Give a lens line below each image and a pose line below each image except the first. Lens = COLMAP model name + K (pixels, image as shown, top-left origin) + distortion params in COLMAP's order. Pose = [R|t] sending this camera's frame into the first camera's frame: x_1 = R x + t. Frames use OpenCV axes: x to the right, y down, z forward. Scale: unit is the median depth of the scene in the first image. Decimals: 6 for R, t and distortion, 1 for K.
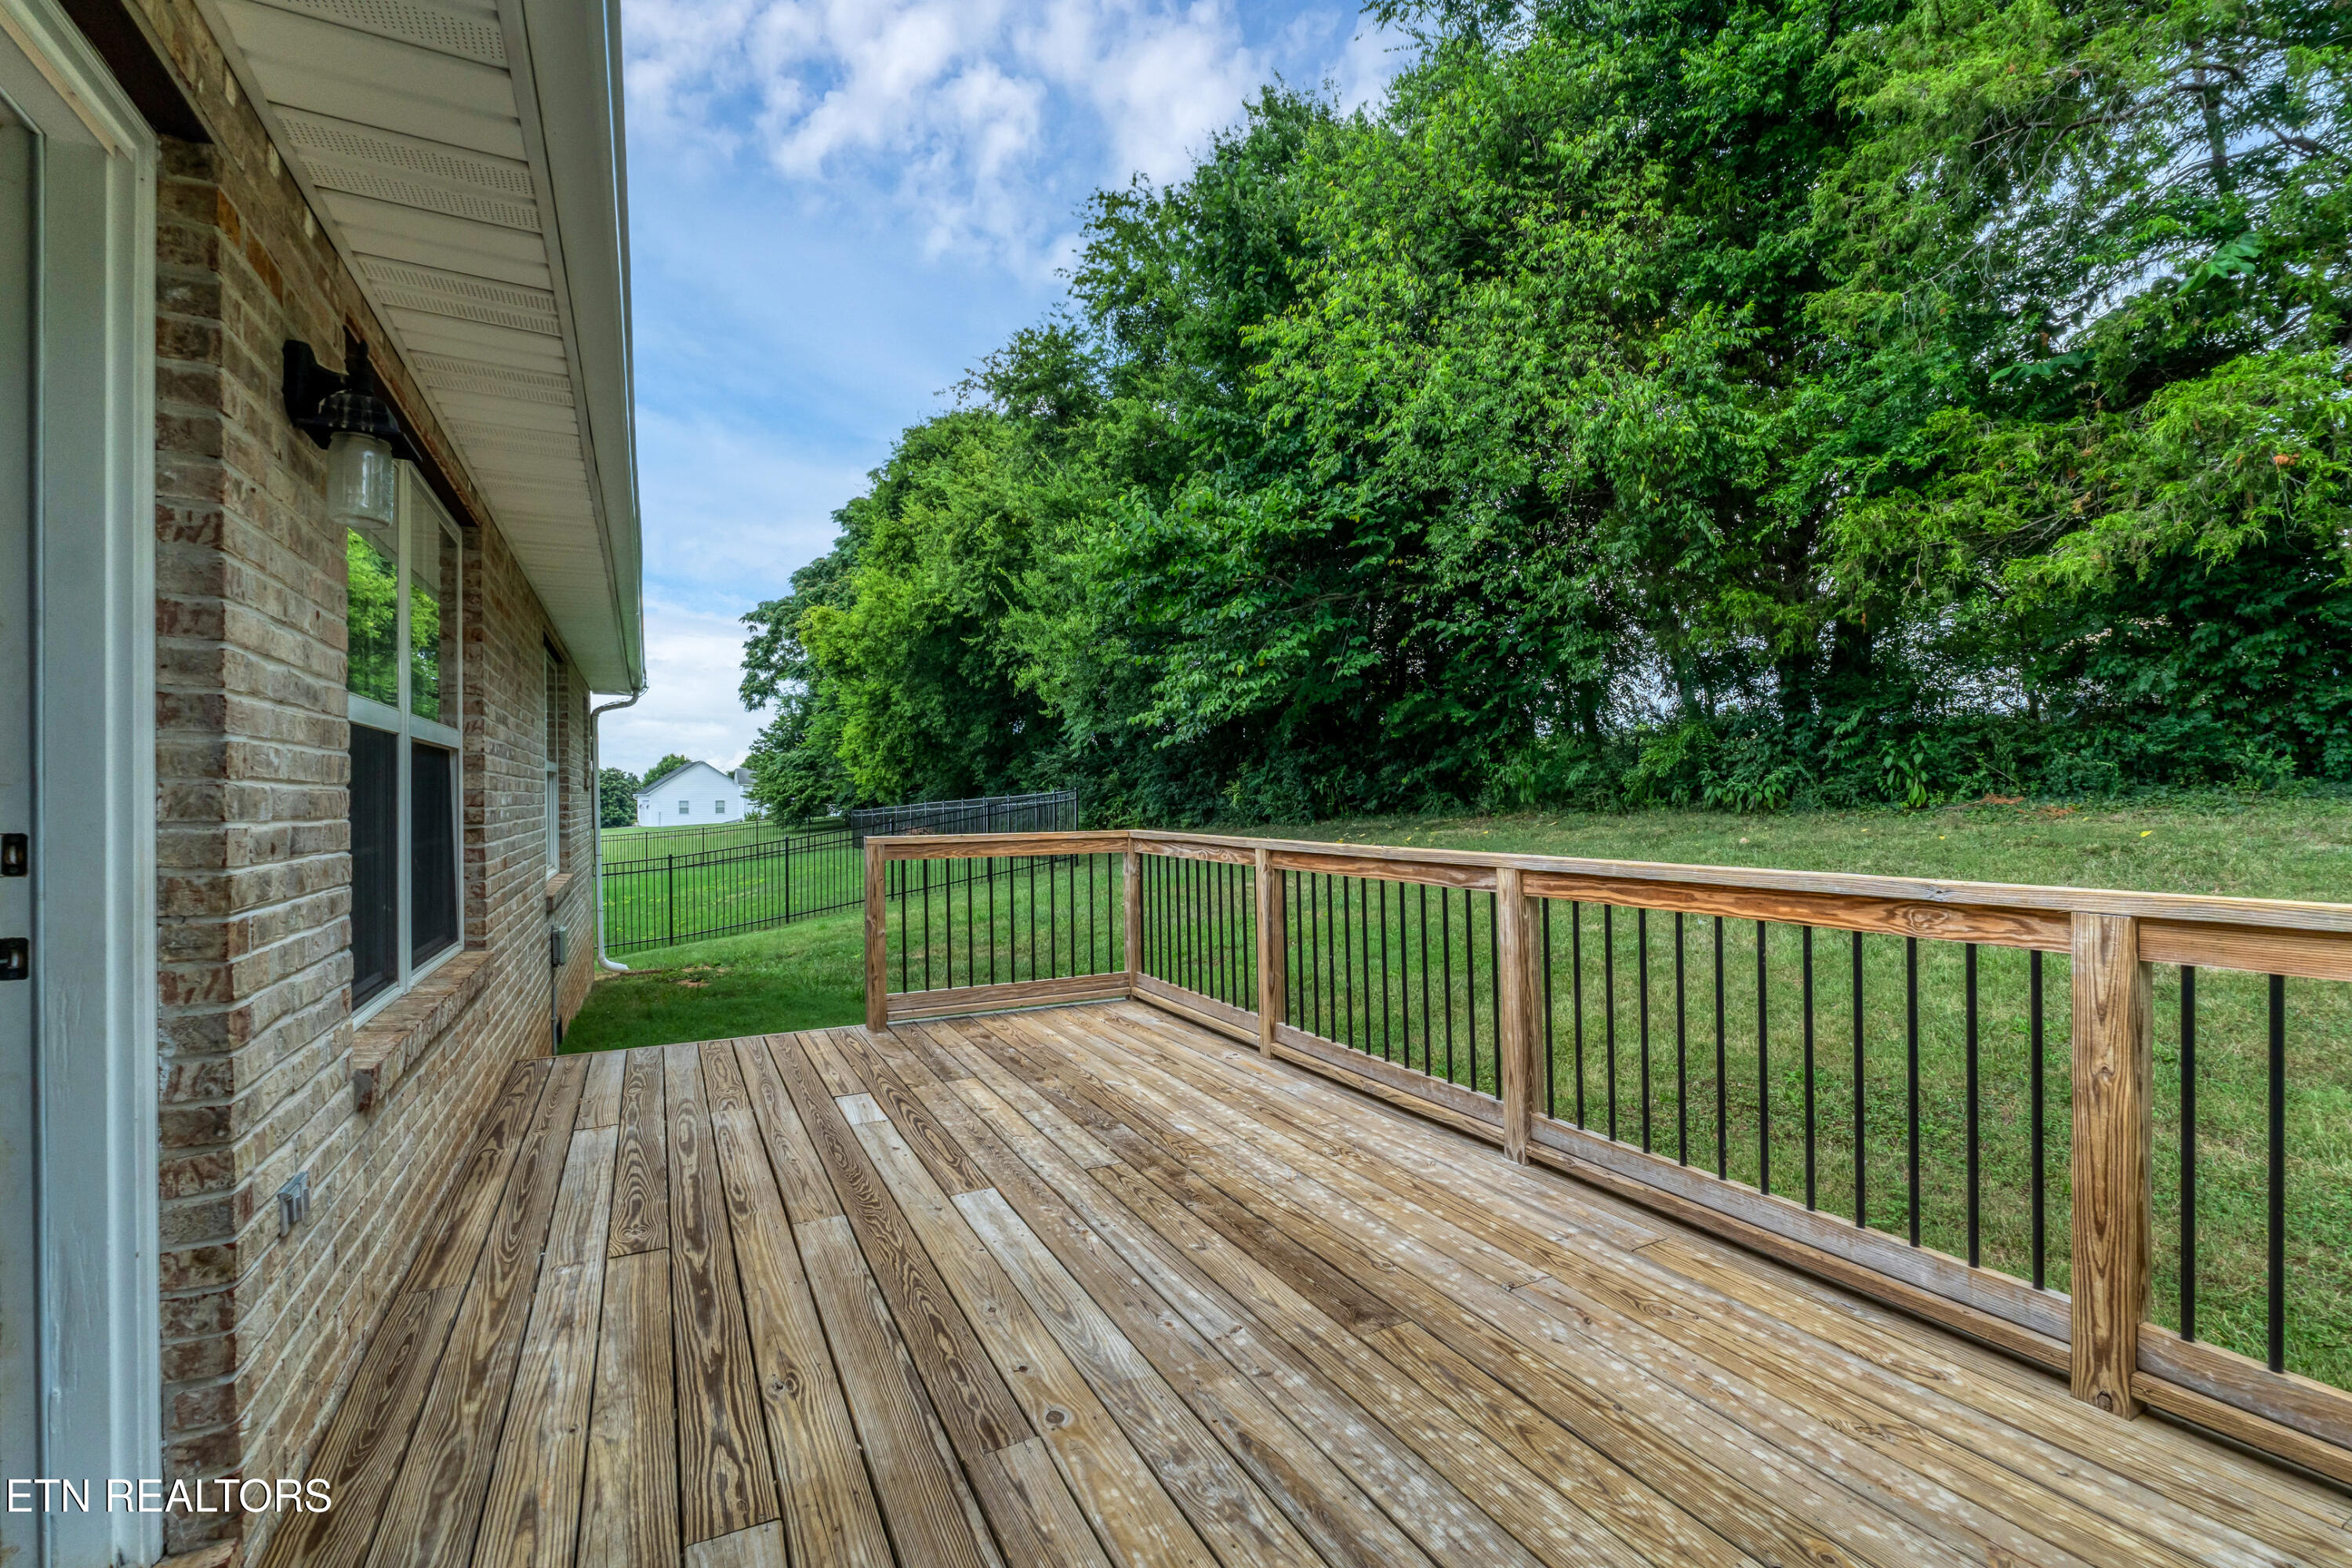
lens RADIAL K [[1023.2, 0, 1181.3], [0, 1023.2, 796.3], [0, 0, 1]] dist [-0.002233, -0.000022]
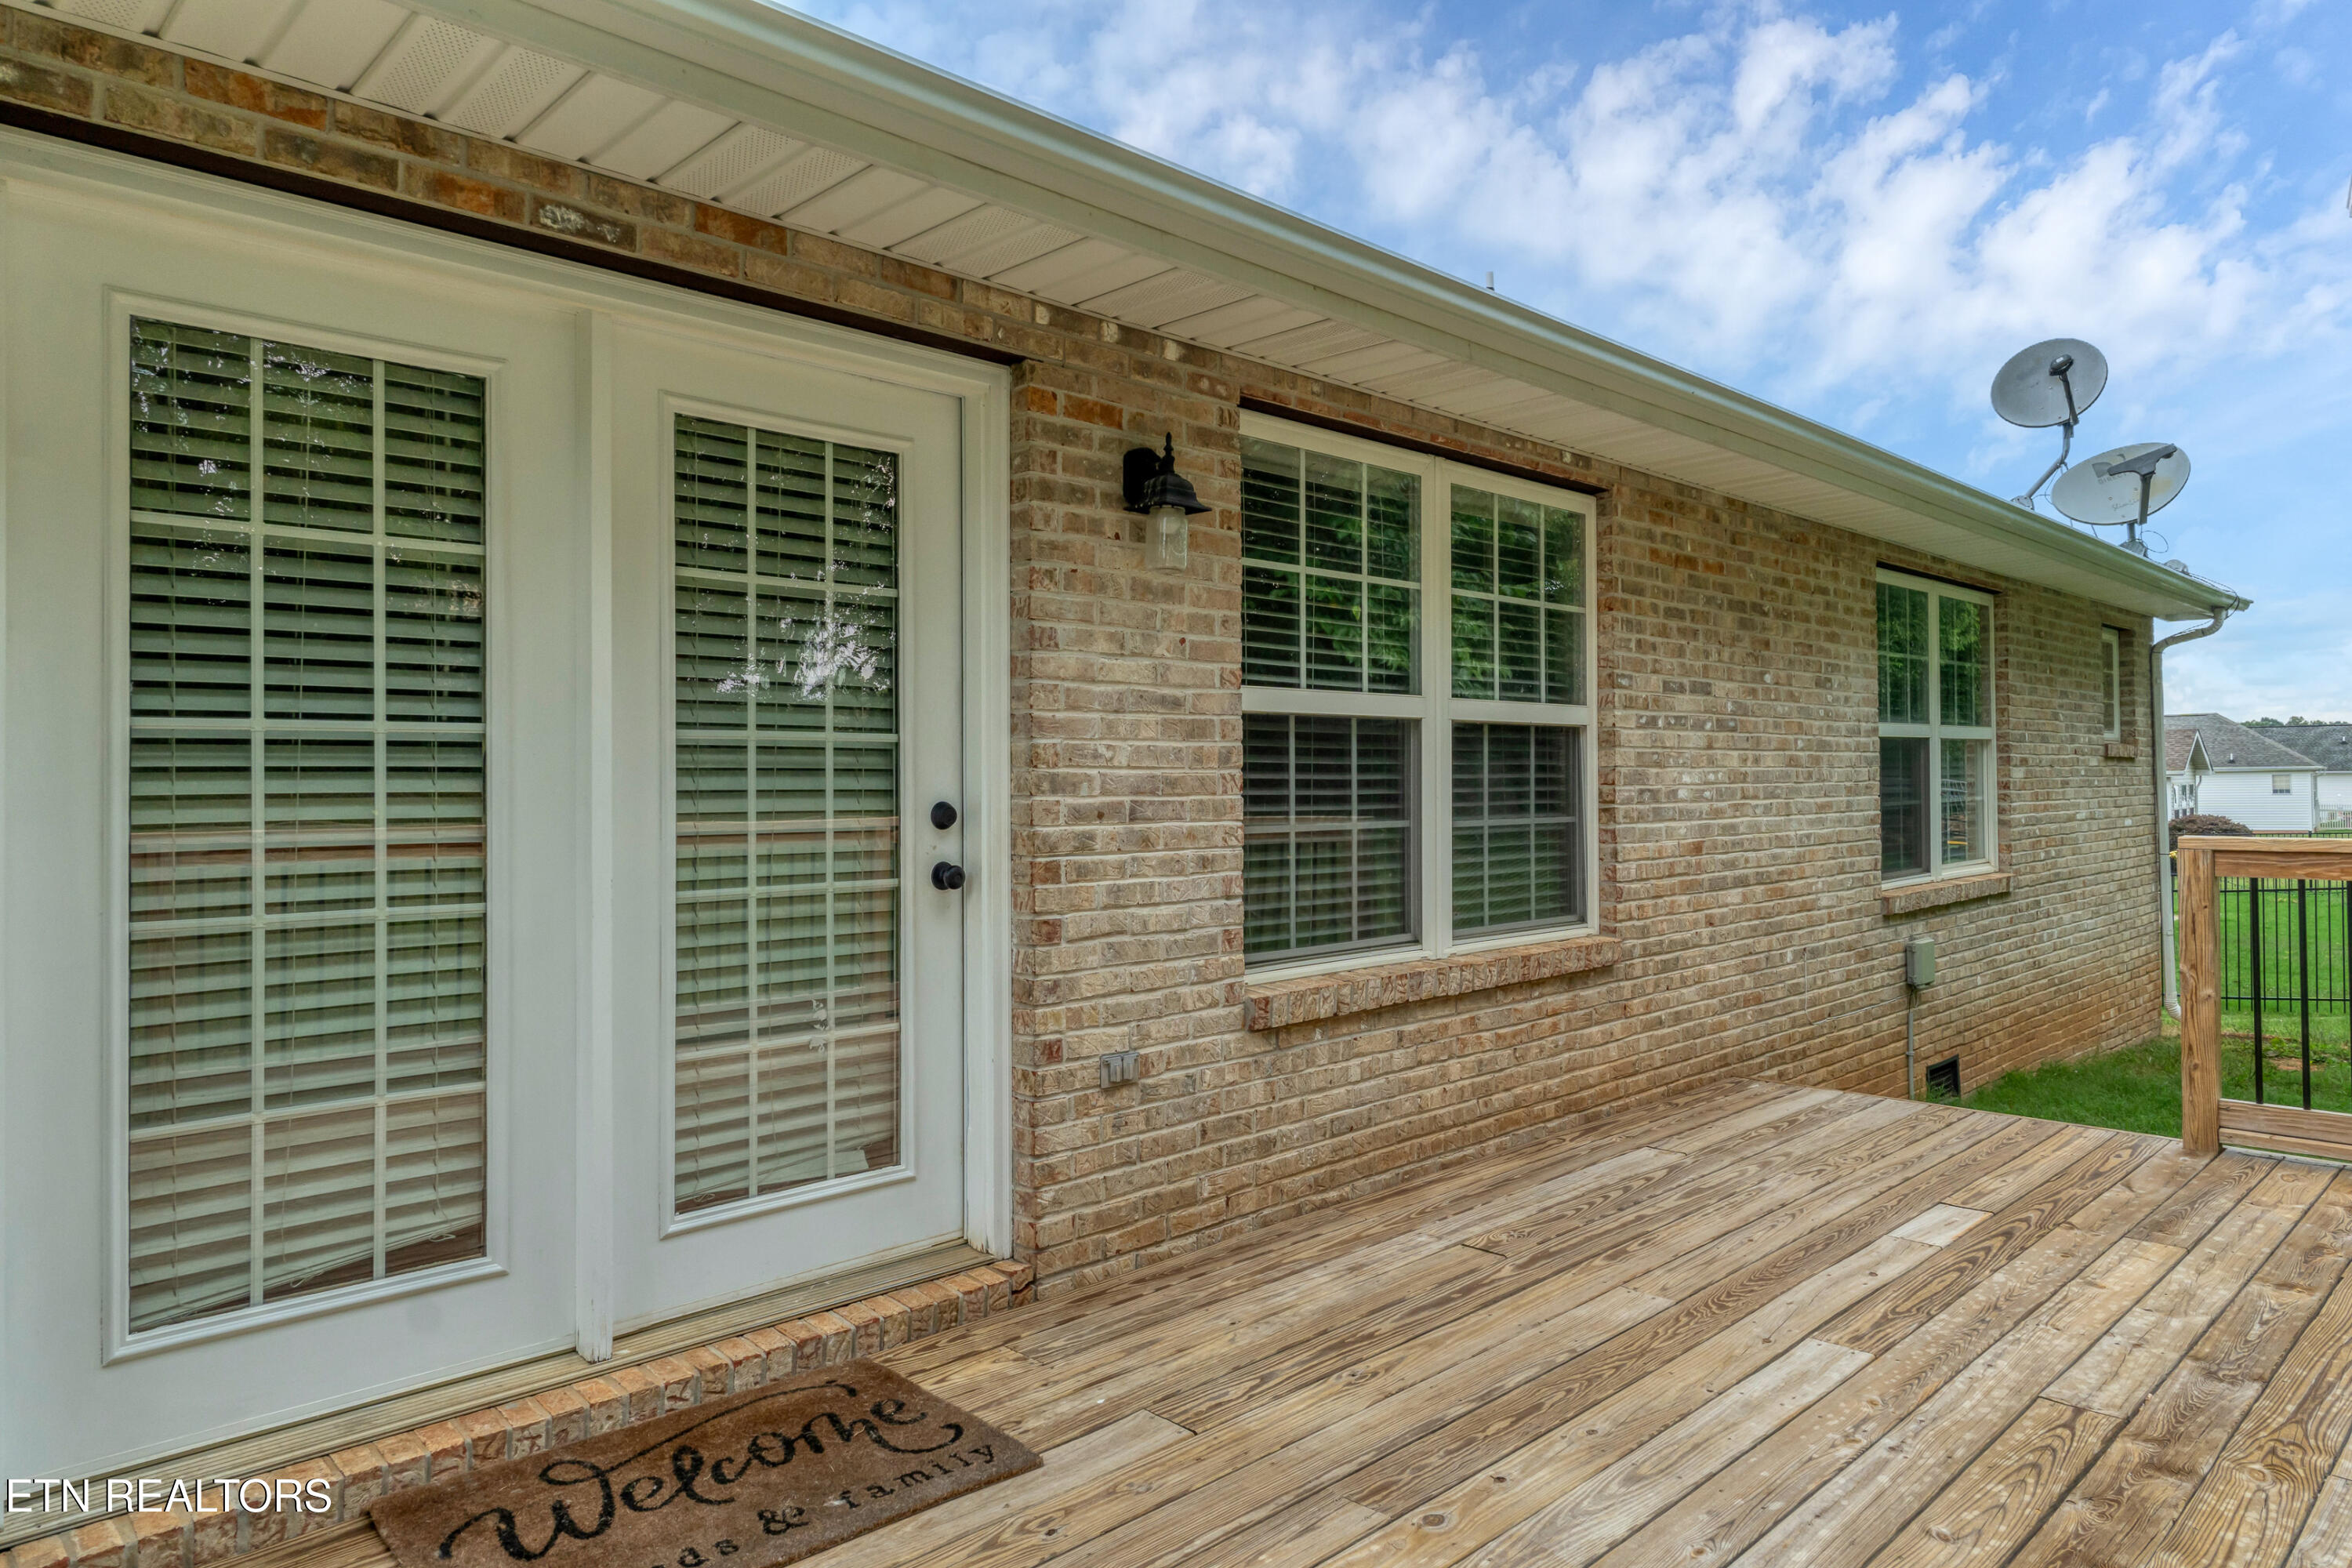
lens RADIAL K [[1445.9, 0, 1180.1], [0, 1445.9, 776.4], [0, 0, 1]] dist [0.003763, 0.001648]
pose [[0.287522, -0.003257, -0.957769, 0.577399], [0.008892, 0.999960, -0.000731, -0.000392], [0.957733, -0.008306, 0.287539, 0.283589]]
